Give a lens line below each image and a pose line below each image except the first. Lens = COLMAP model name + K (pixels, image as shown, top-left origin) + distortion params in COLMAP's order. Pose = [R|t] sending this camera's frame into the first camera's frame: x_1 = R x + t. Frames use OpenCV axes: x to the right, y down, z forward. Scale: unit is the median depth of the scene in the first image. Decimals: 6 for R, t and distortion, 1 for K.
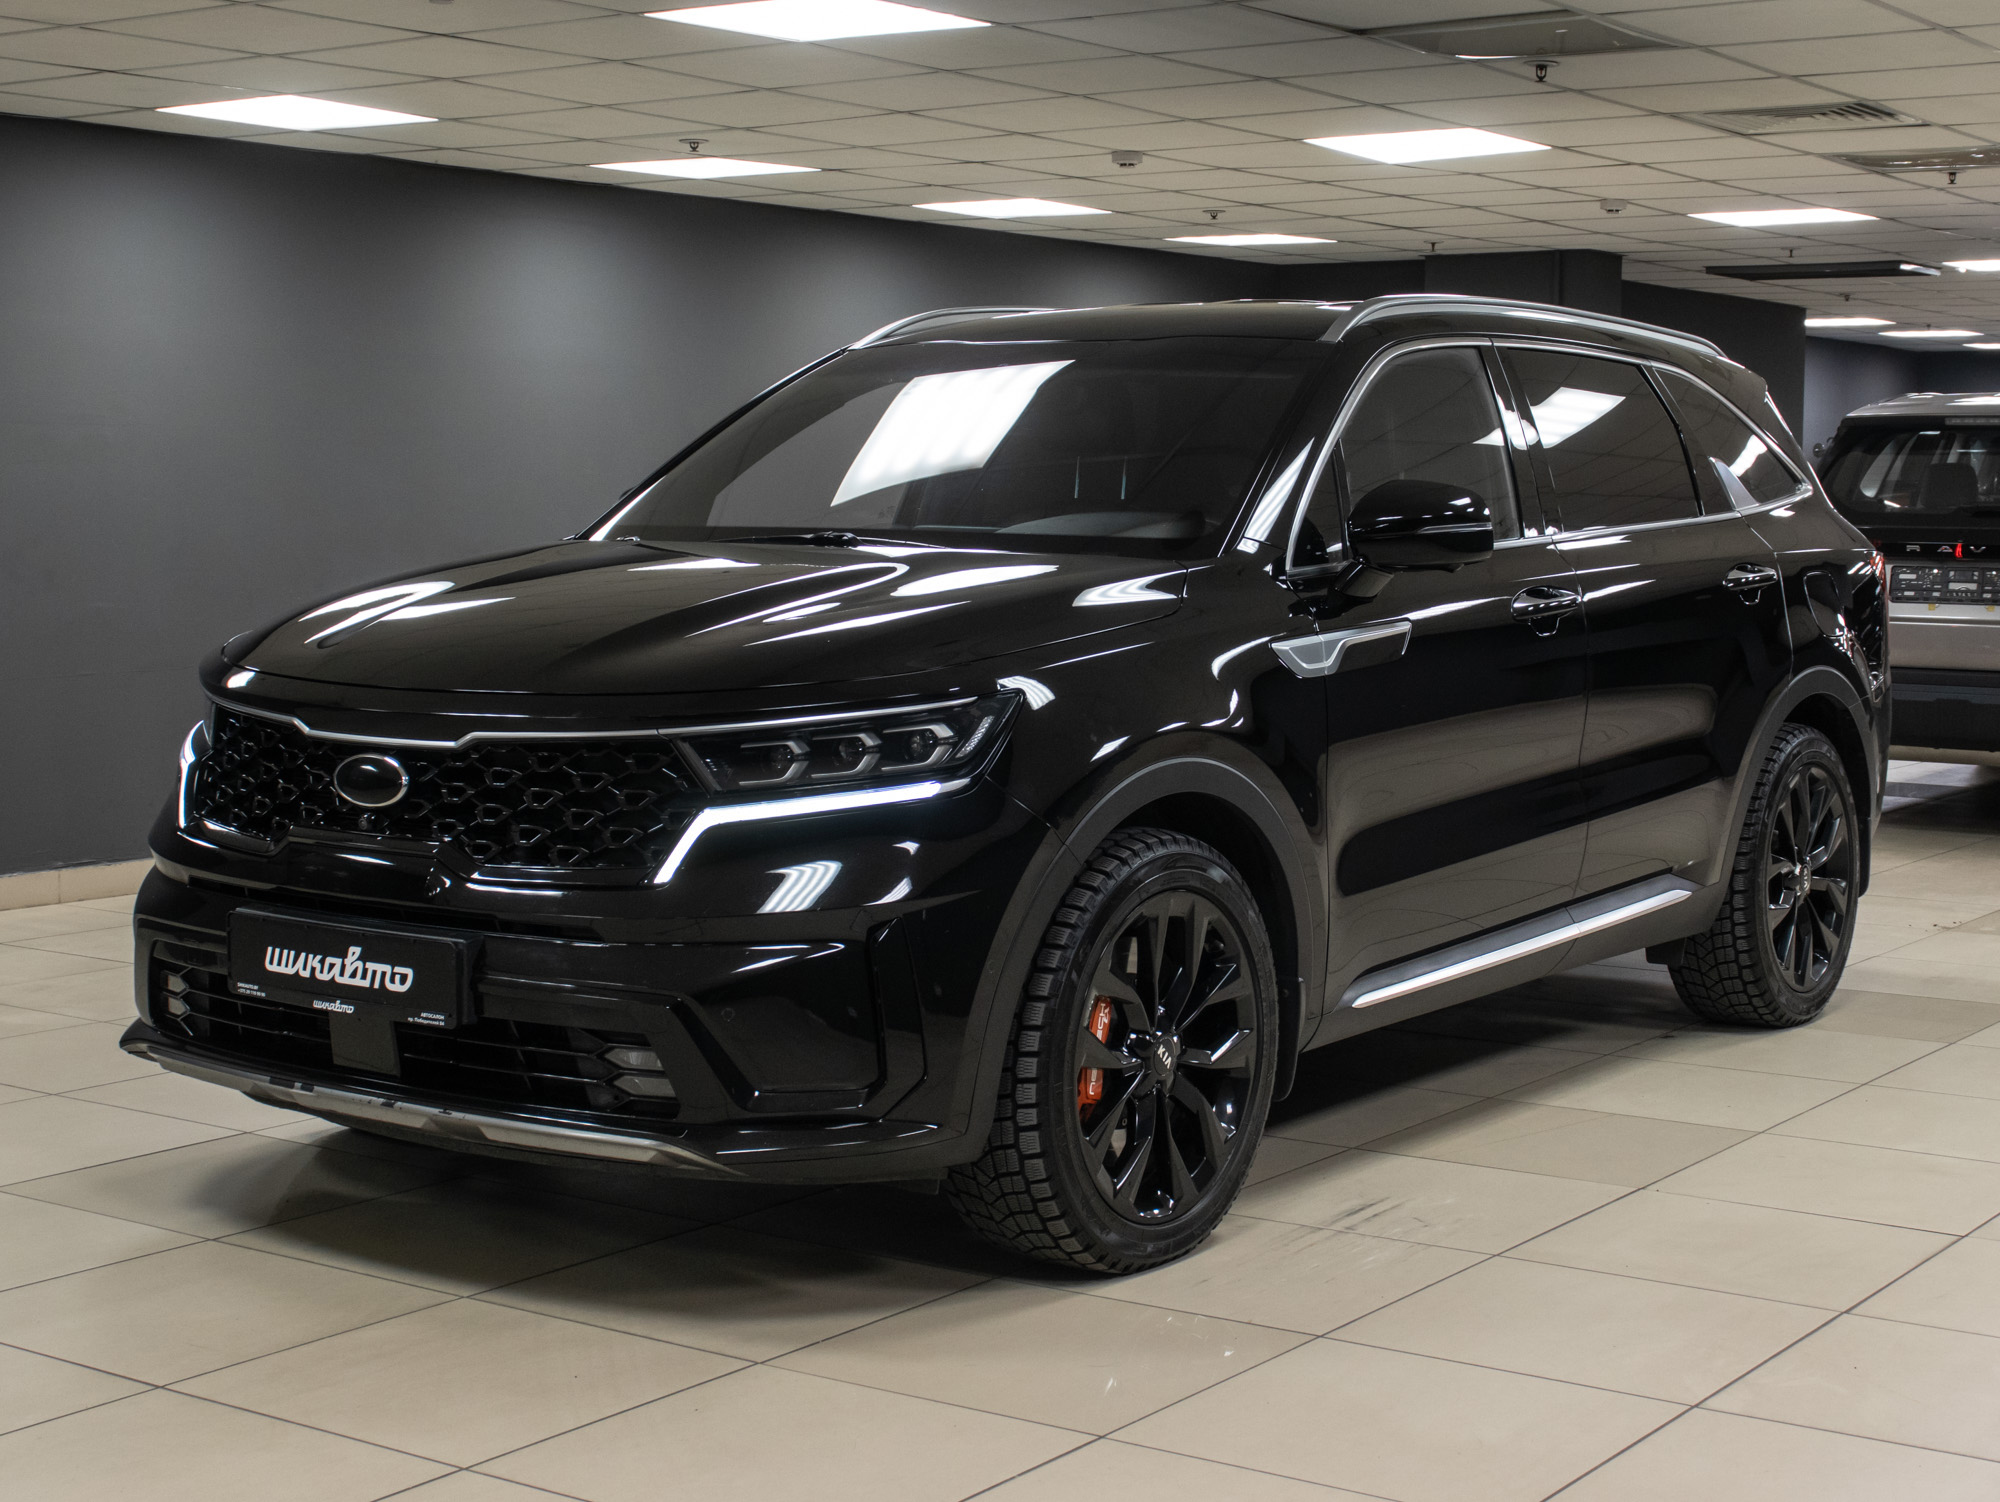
lens RADIAL K [[3035.2, 0, 1000.0], [0, 3035.2, 751.0], [0, 0, 1]] dist [-0.044911, 0.001357]
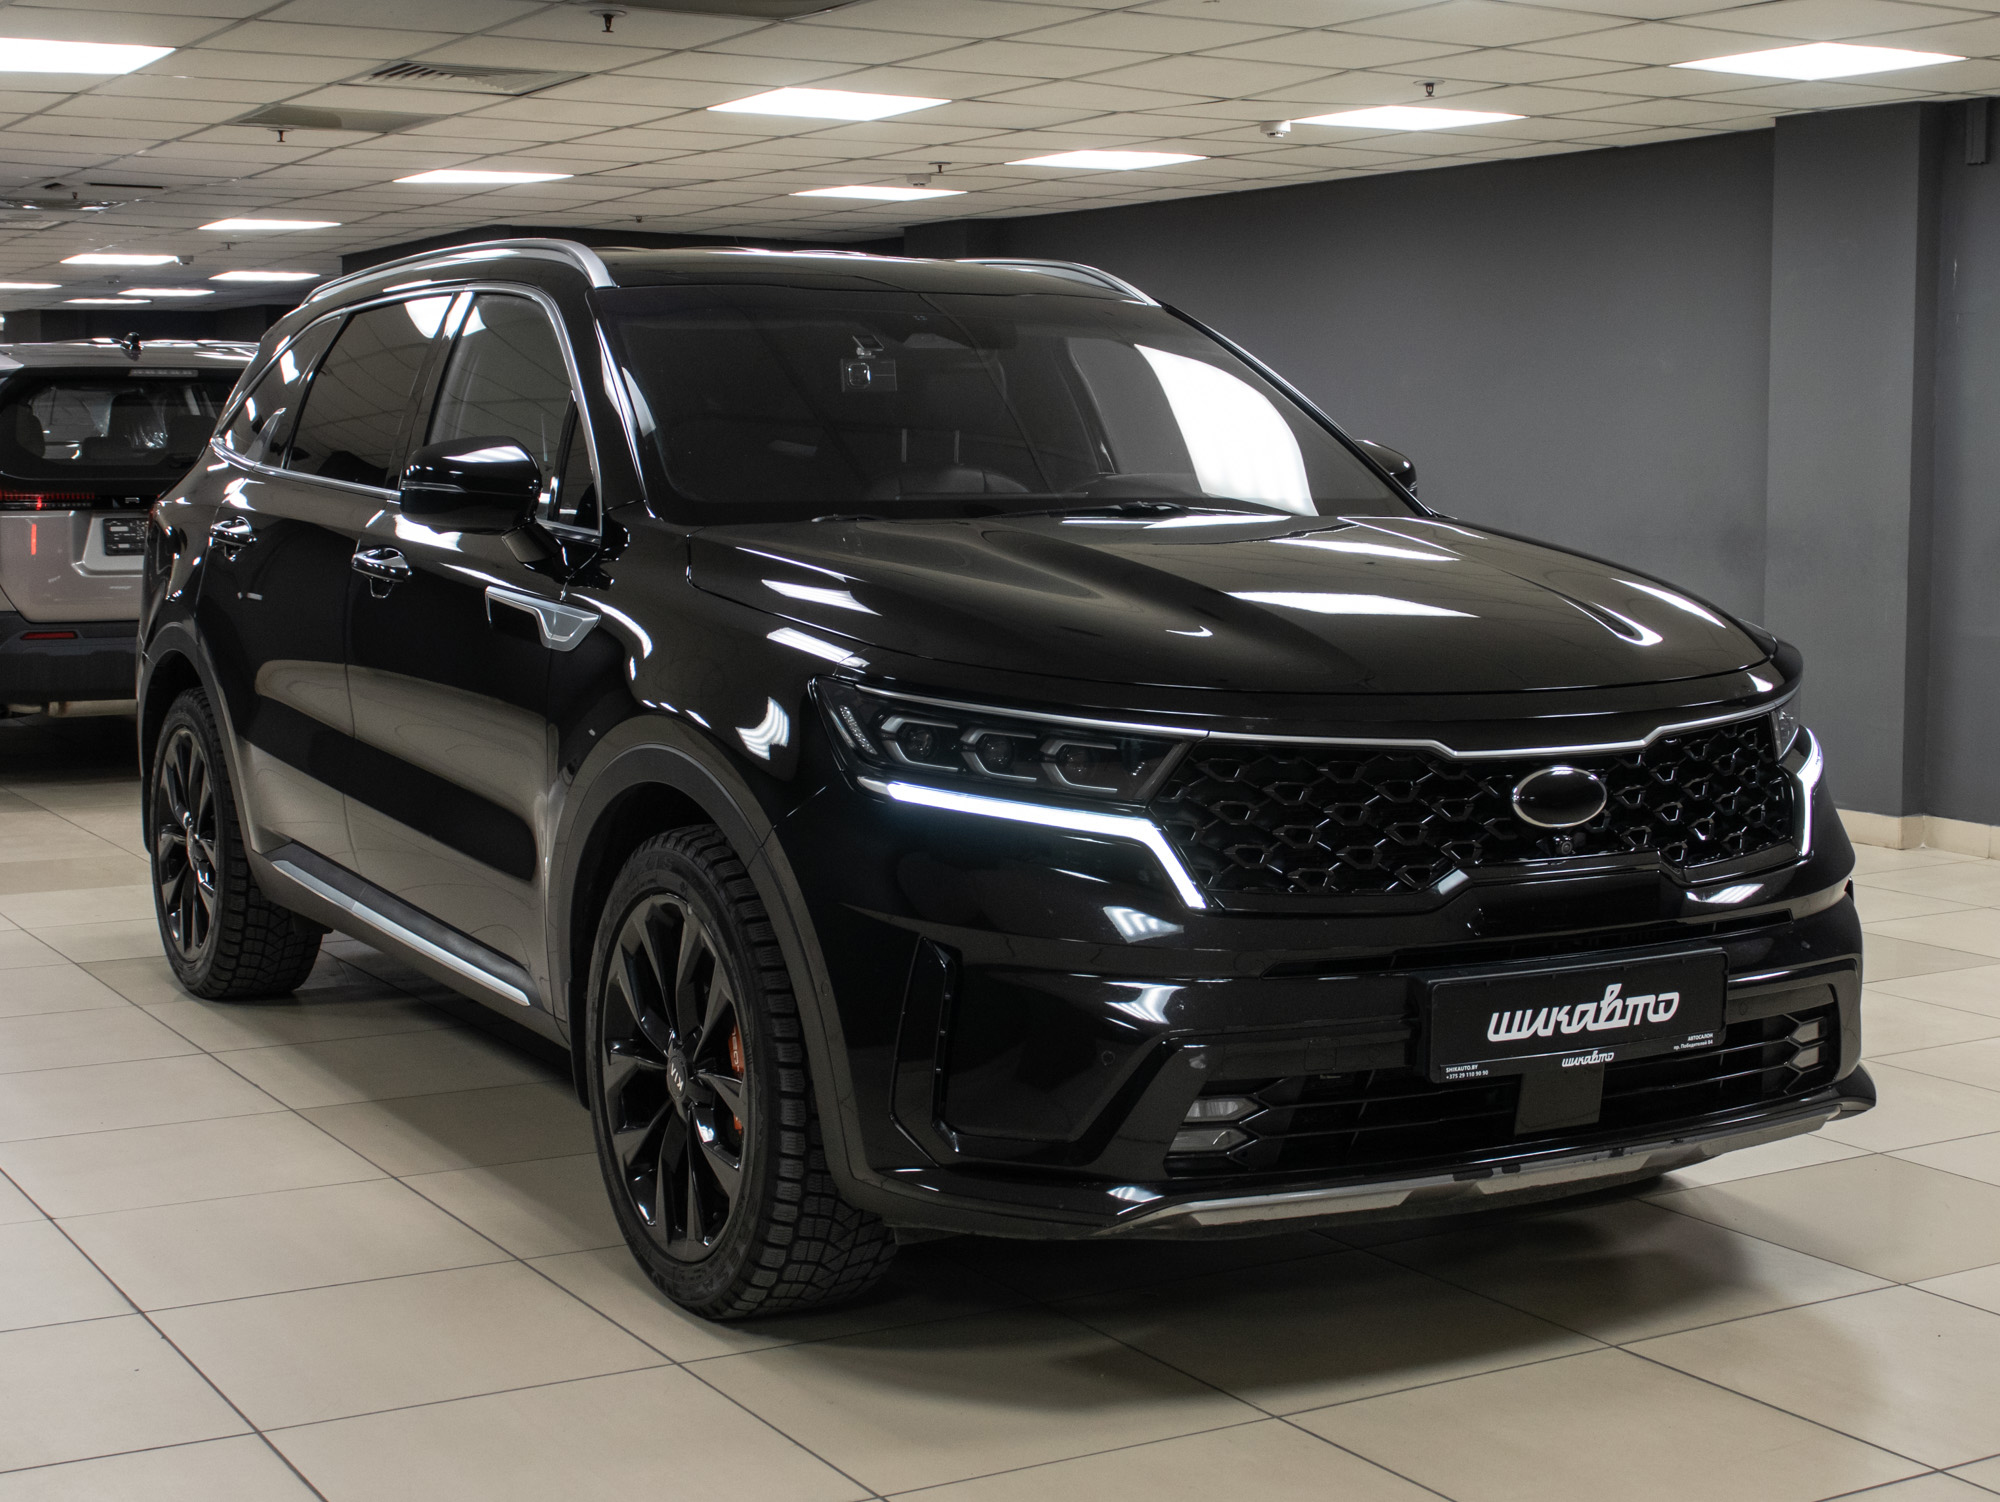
lens RADIAL K [[2899.6, 0, 1000.0], [0, 2899.6, 751.0], [0, 0, 1]] dist [-0.068842, -0.005103]
pose [[0.407764, -0.102637, 0.907300, -1.031949], [0.079502, 0.993879, 0.076701, -0.080470], [-0.909620, 0.040856, 0.413428, 0.807835]]
